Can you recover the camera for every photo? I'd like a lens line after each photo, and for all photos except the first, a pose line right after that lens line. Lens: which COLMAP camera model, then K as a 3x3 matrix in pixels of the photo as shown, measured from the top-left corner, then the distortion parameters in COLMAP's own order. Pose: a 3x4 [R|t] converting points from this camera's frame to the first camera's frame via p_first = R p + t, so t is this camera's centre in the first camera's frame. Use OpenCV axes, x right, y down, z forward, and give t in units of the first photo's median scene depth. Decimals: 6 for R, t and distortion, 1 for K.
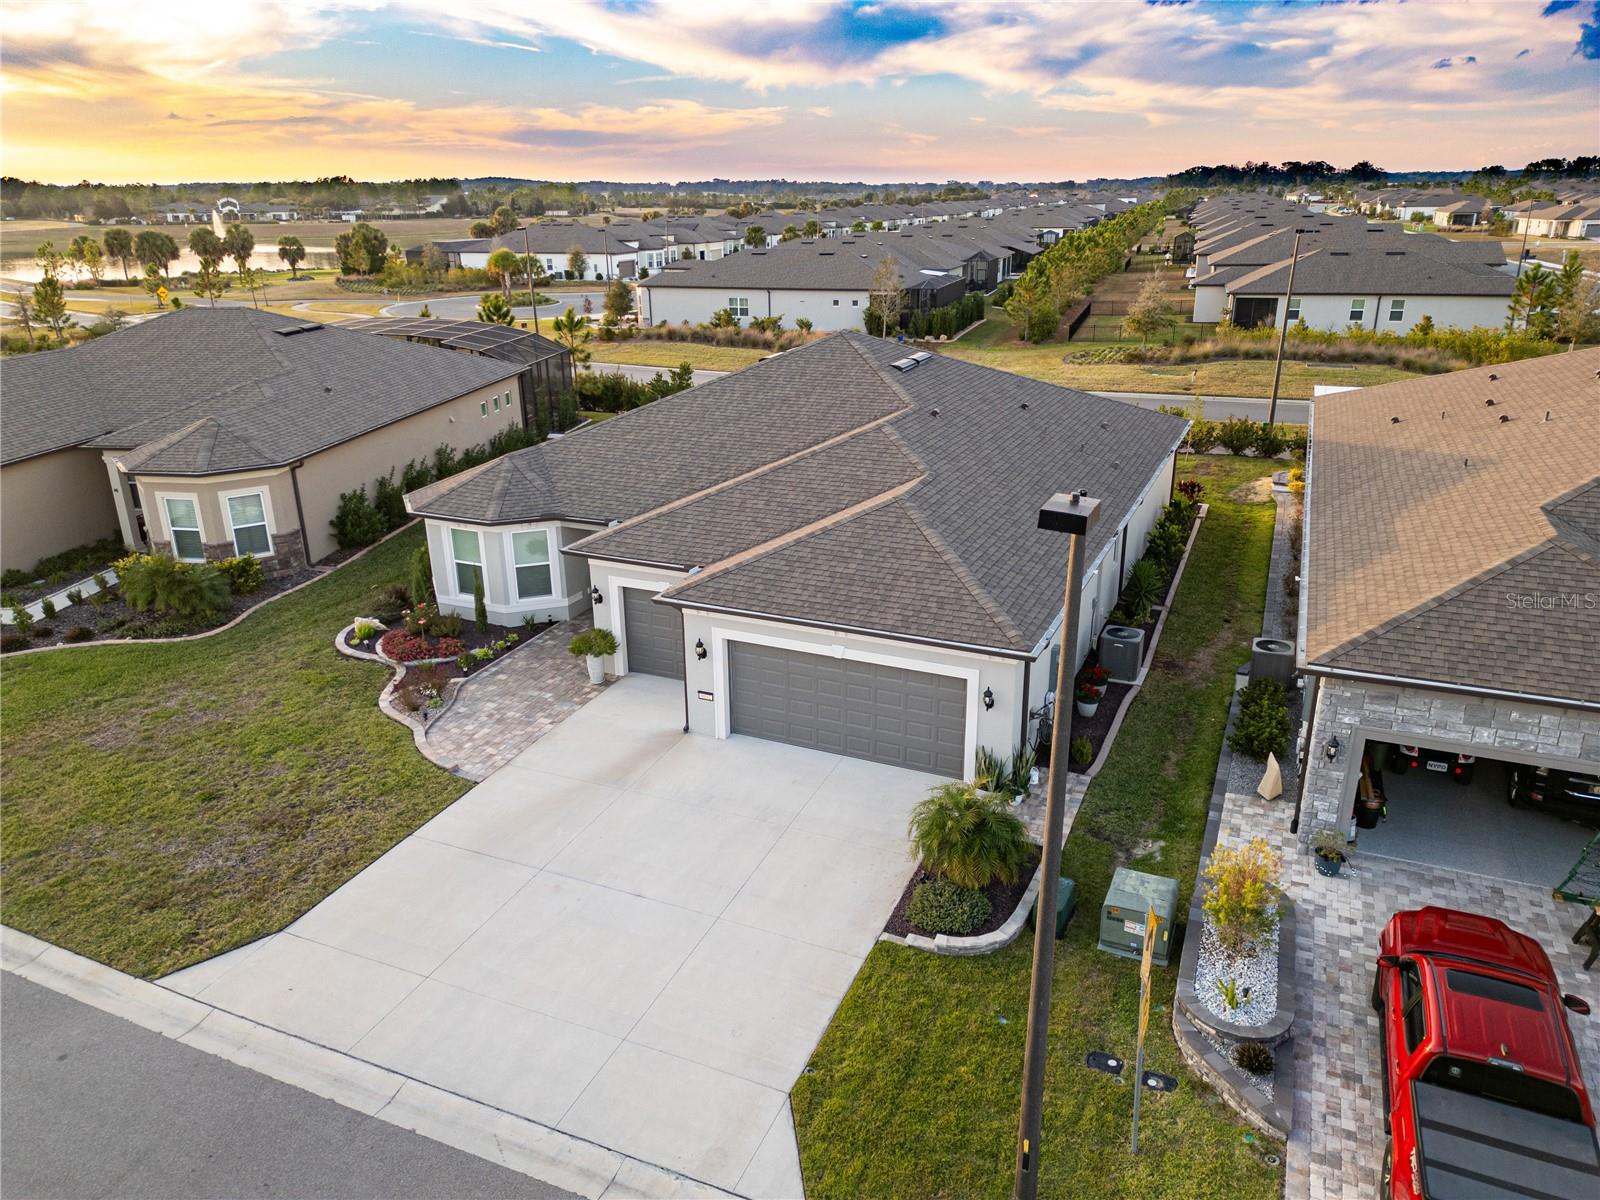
lens RADIAL K [[1116.5, 0, 805.9], [0, 1116.5, 601.2], [0, 0, 1]] dist [0.052911, -0.035541]
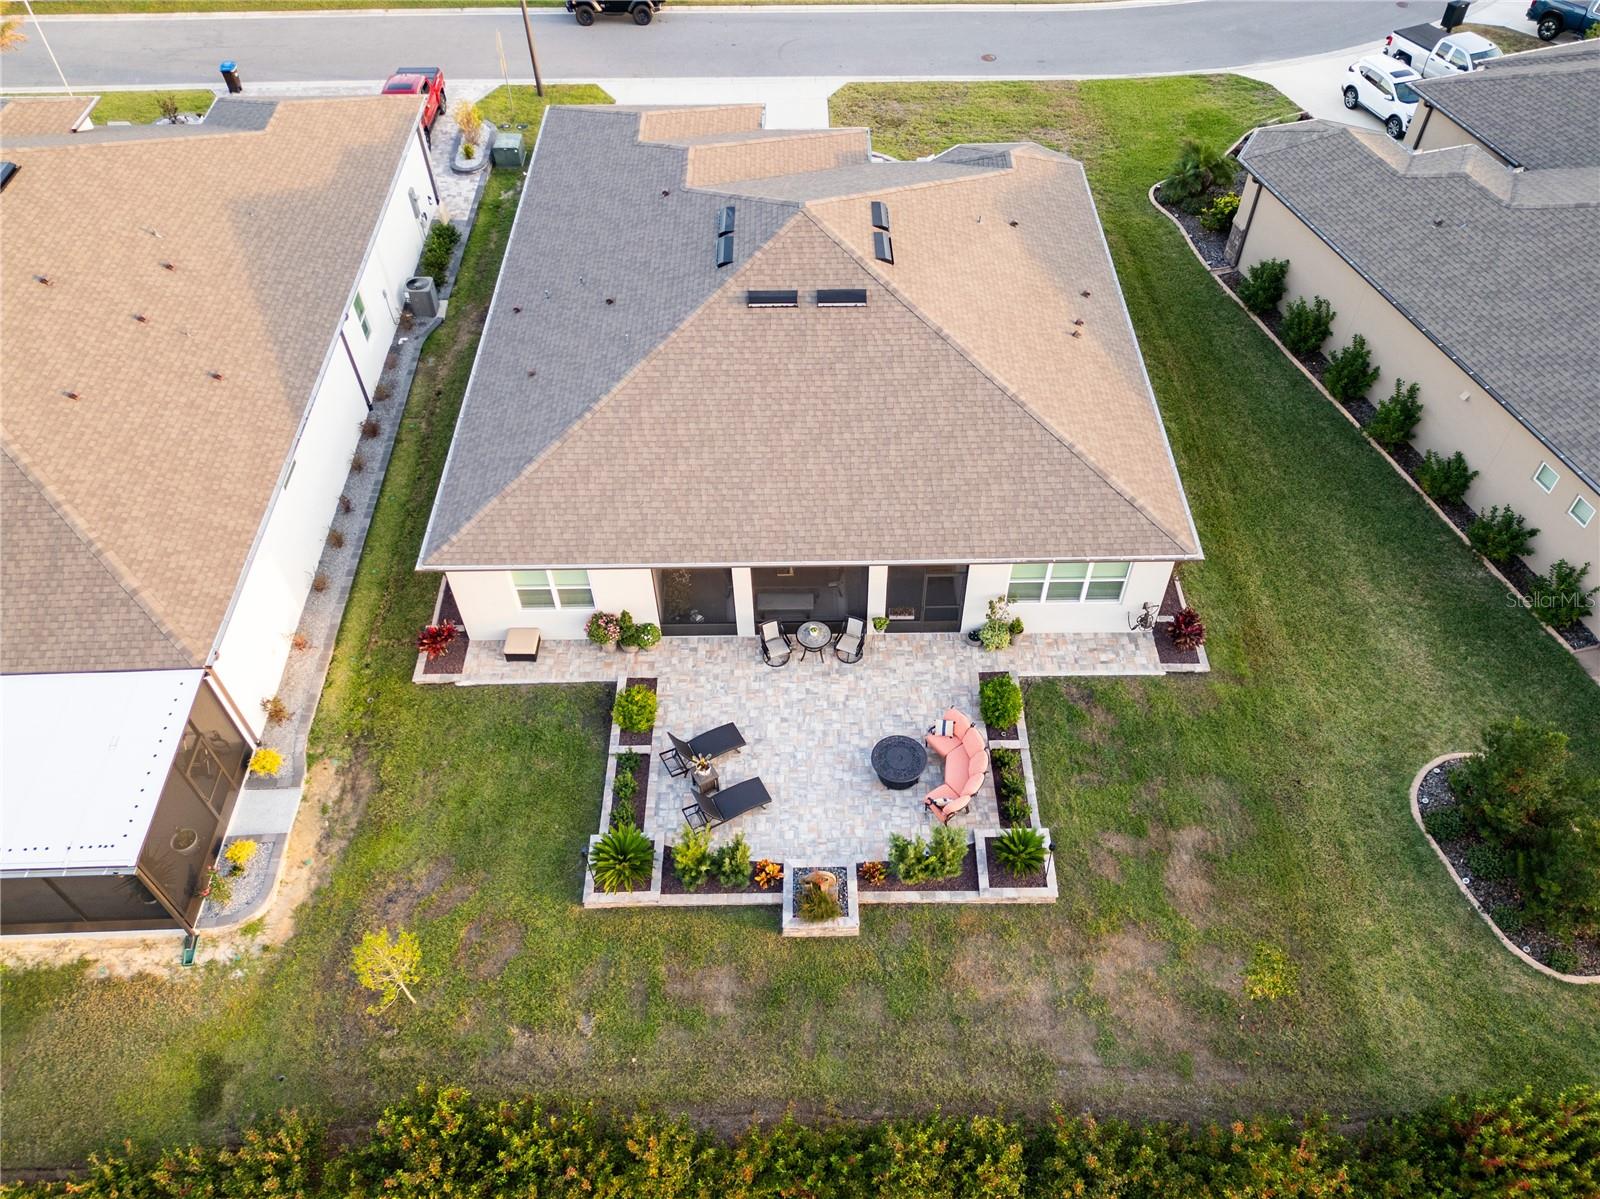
lens RADIAL K [[1167.2, 0, 812.5], [0, 1167.2, 636.2], [0, 0, 1]] dist [0.072592, -0.065008]
pose [[-0.906318, 0.336872, -0.255158, 0.452307], [-0.124887, 0.363311, 0.923260, -1.163660], [0.403722, 0.868633, -0.287204, 1.862371]]
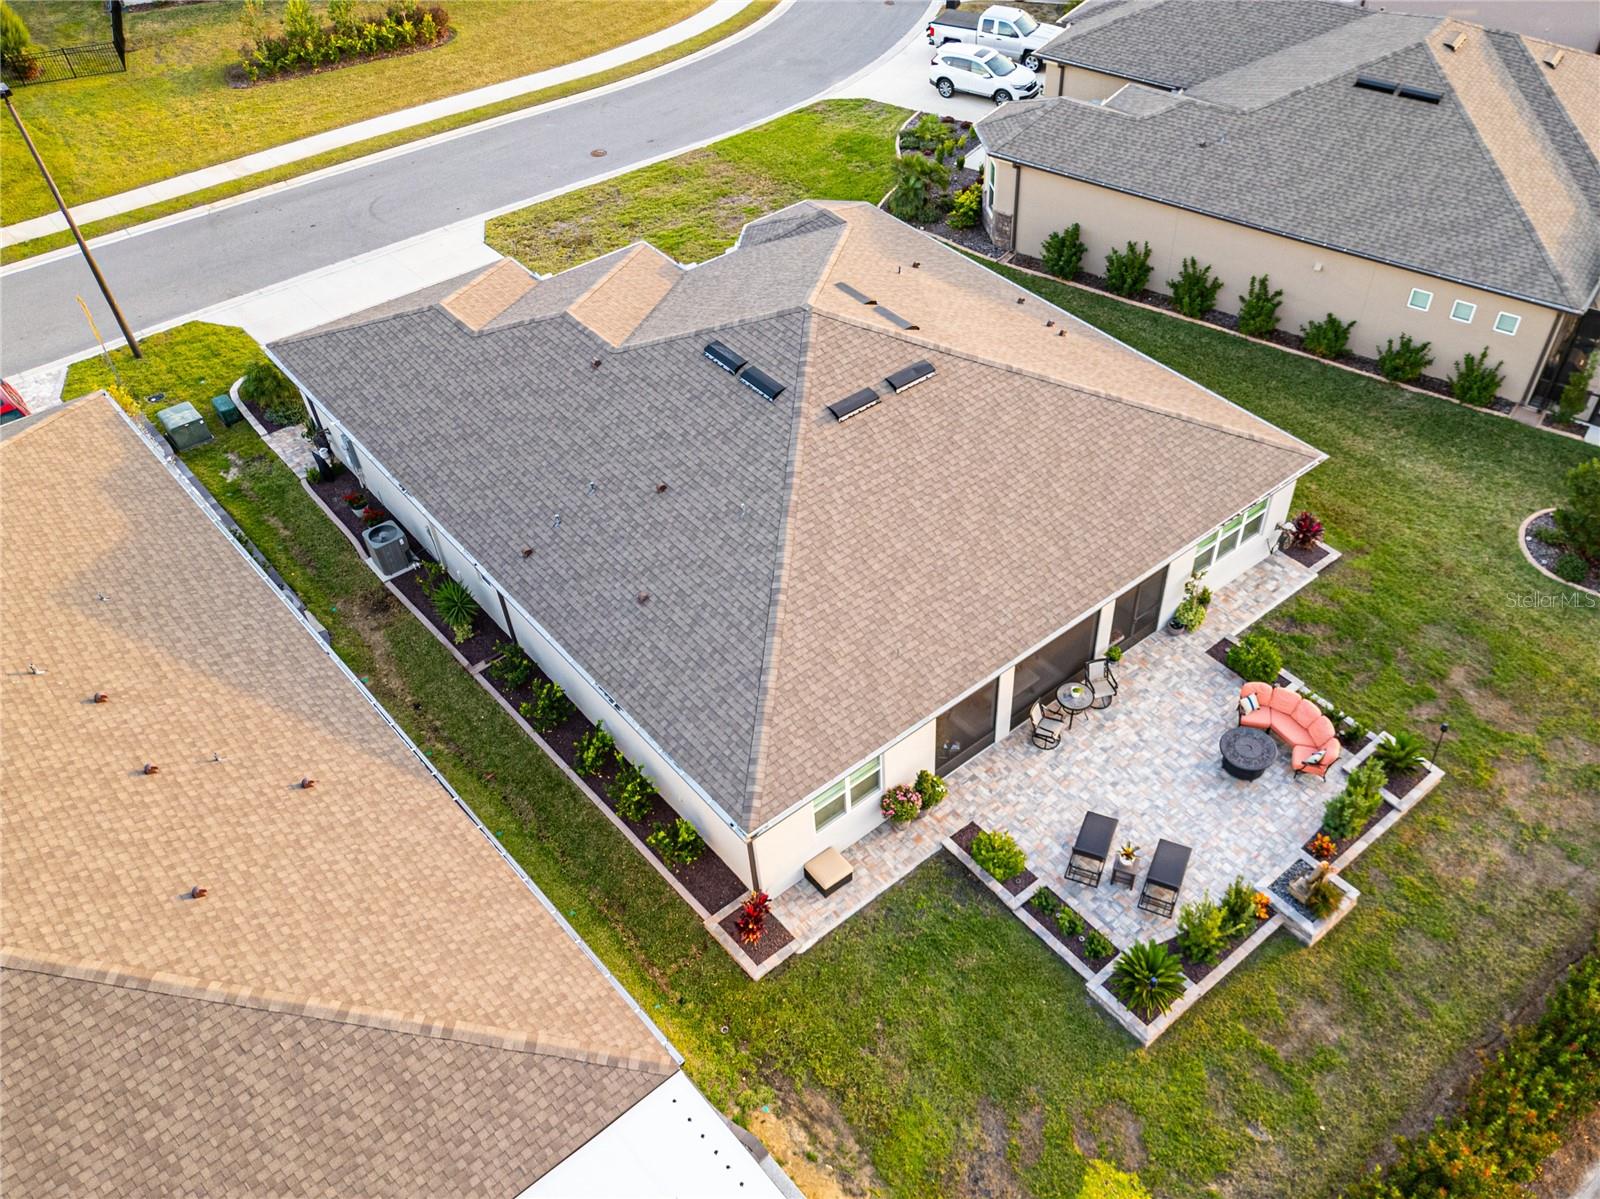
lens RADIAL K [[1276.3, 0, 912.7], [0, 1276.3, 689.4], [0, 0, 1]] dist [0.056184, -0.043093]
pose [[-0.411616, 0.677576, -0.609477, 0.901346], [-0.310203, 0.524662, 0.792782, -1.021842], [0.856940, 0.515383, -0.005773, 1.445271]]
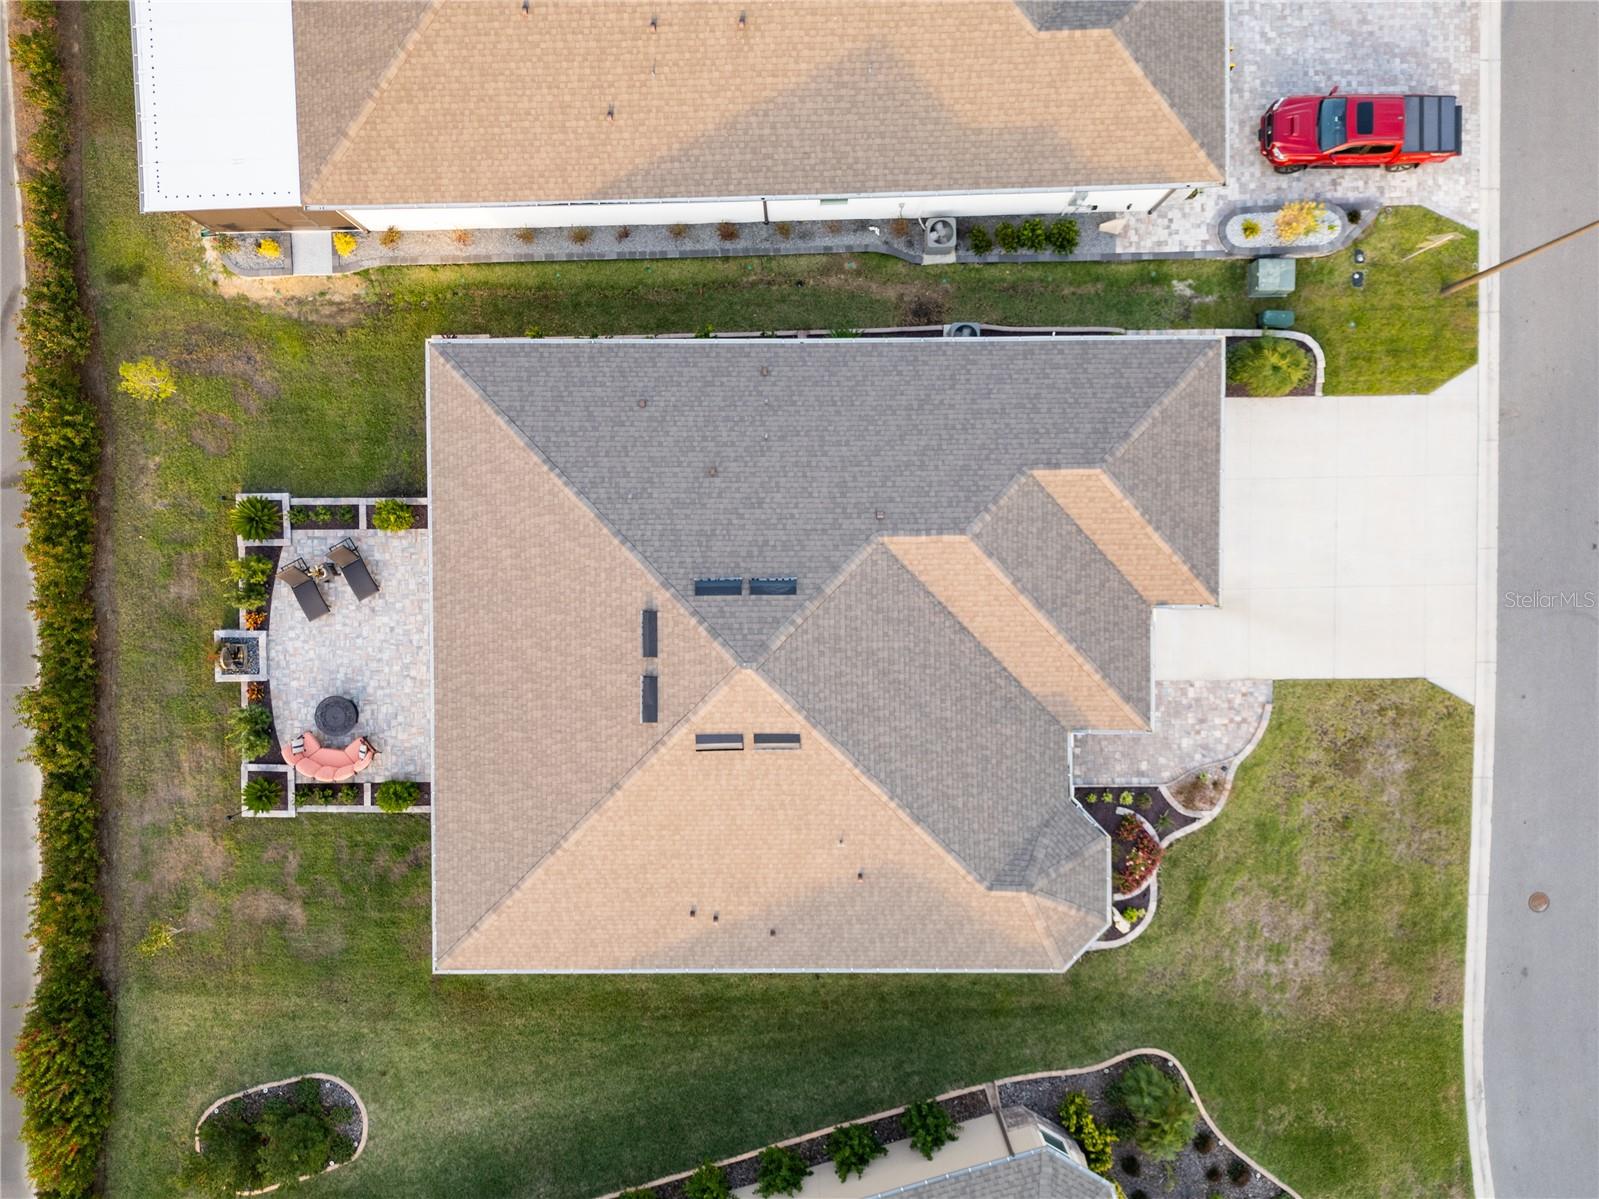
lens RADIAL K [[1115.8, 0, 786.8], [0, 1115.8, 597.1], [0, 0, 1]] dist [0.052911, -0.035541]
pose [[-0.415934, -0.909346, -0.009359, 0.097094], [0.328201, -0.159701, 0.931010, -1.231612], [-0.848105, 0.384168, 0.364873, 0.759293]]
